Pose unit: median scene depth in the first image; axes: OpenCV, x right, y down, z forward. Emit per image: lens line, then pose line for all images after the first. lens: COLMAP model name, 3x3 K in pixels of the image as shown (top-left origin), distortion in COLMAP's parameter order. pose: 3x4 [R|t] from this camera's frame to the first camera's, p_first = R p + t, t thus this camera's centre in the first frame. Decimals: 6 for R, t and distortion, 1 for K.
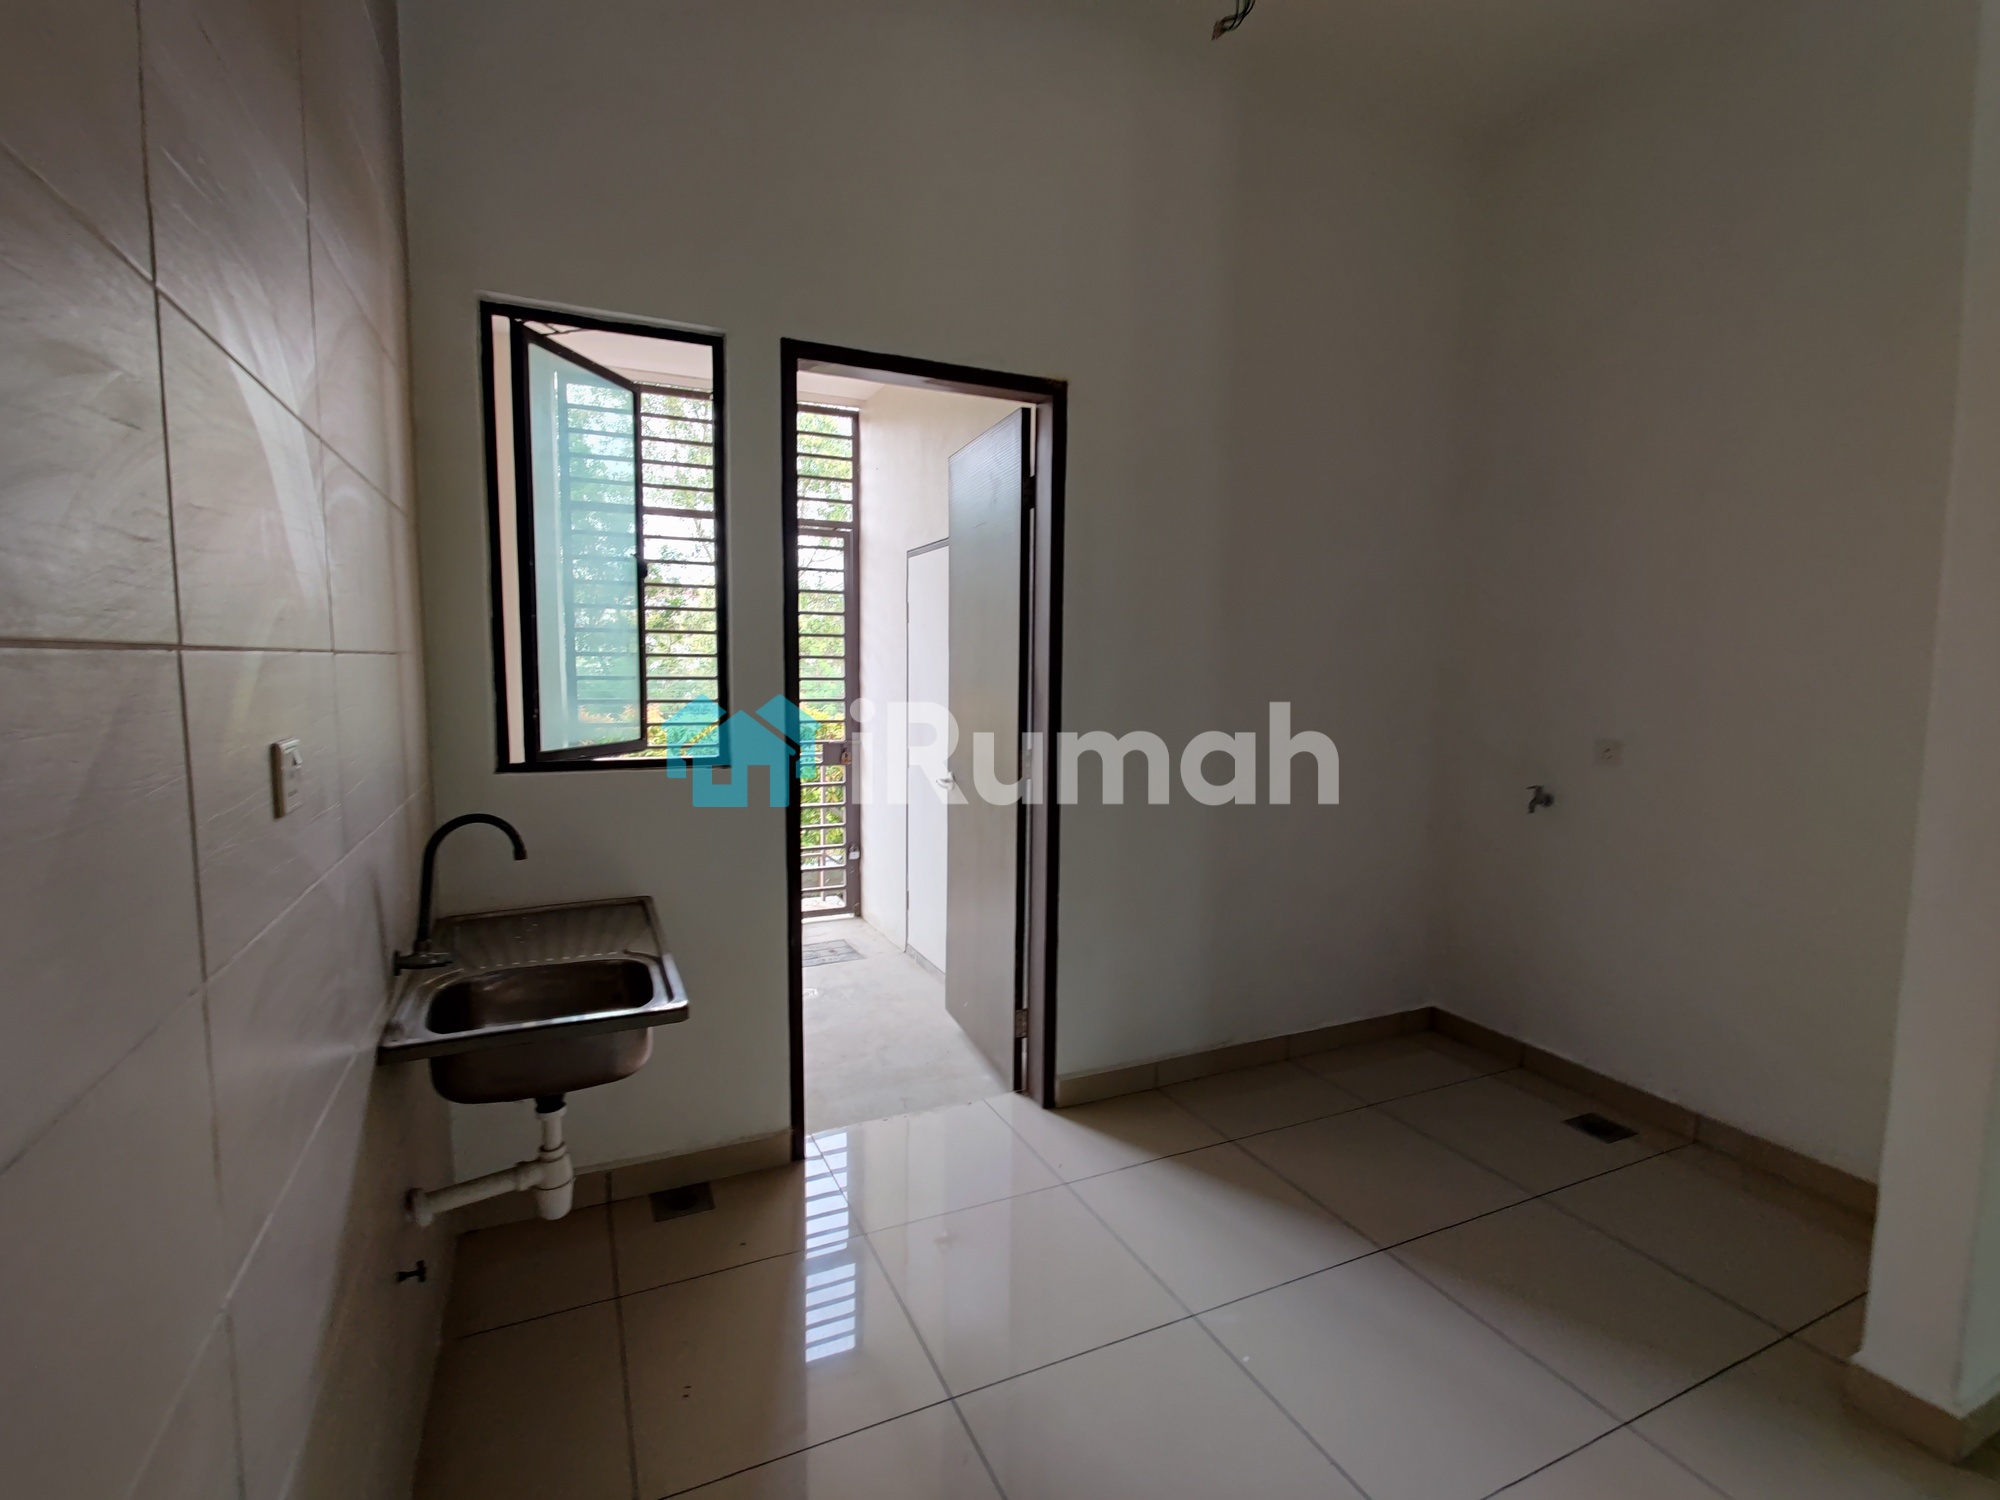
lens RADIAL K [[935.0, 0, 996.8], [0, 935.0, 750.2], [0, 0, 1]] dist [0.005720, -0.000785]
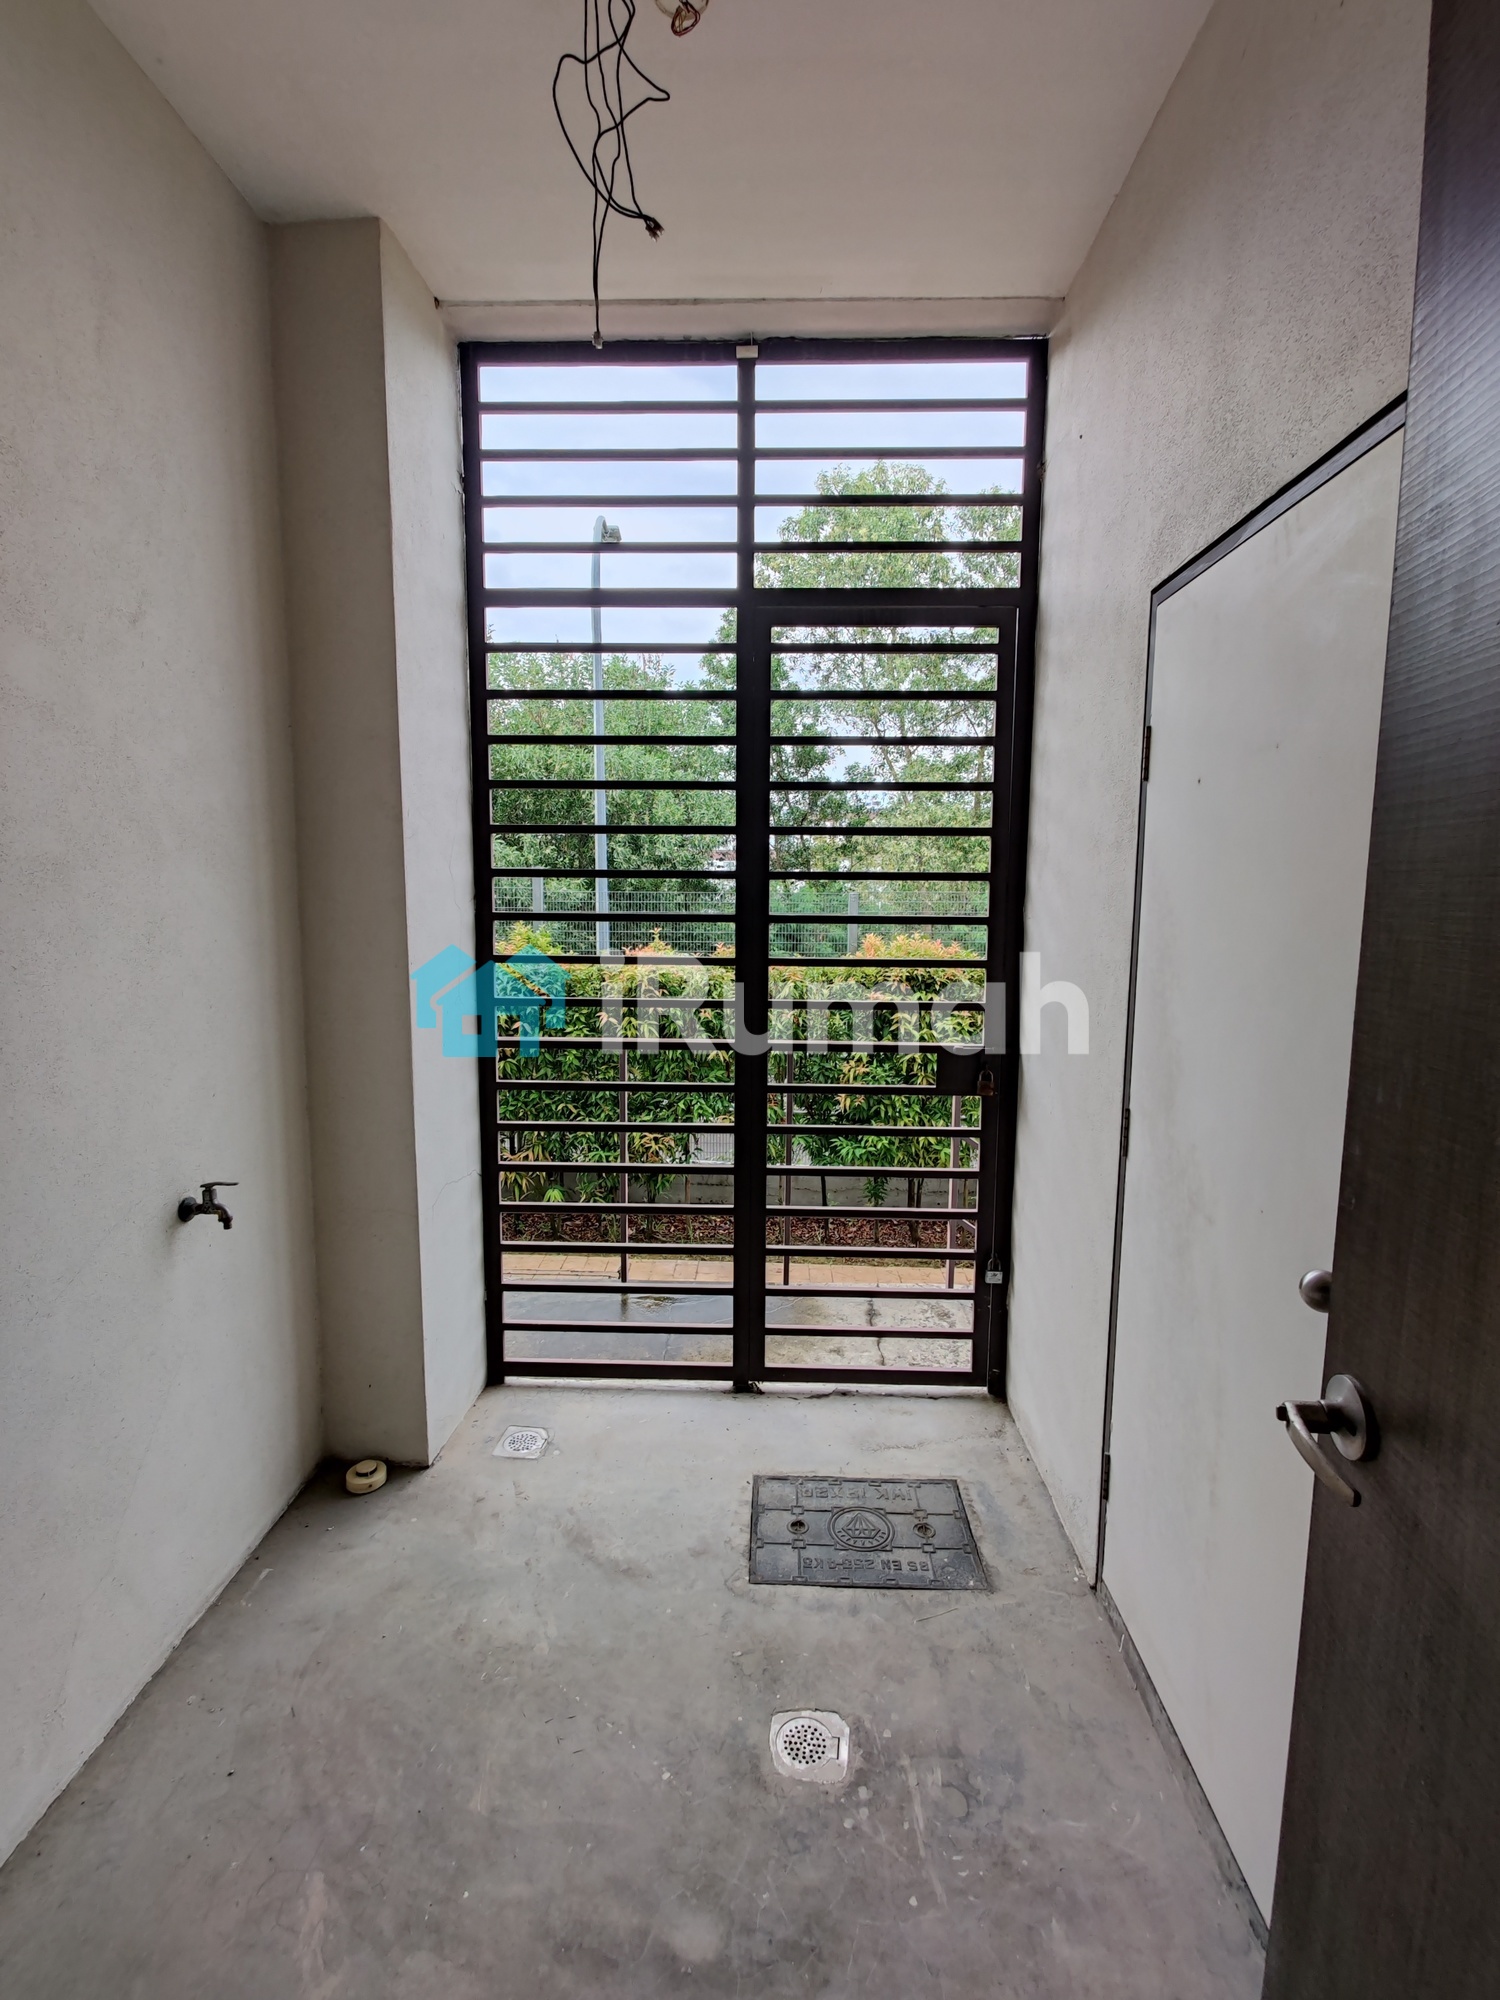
lens RADIAL K [[935.0, 0, 741.9], [0, 935.0, 998.3], [0, 0, 1]] dist [0.005720, -0.000785]
pose [[0.893451, 0.045897, -0.446810, -0.059508], [-0.040267, 0.998945, 0.022094, -0.041774], [0.447352, -0.001748, 0.894356, 0.517645]]
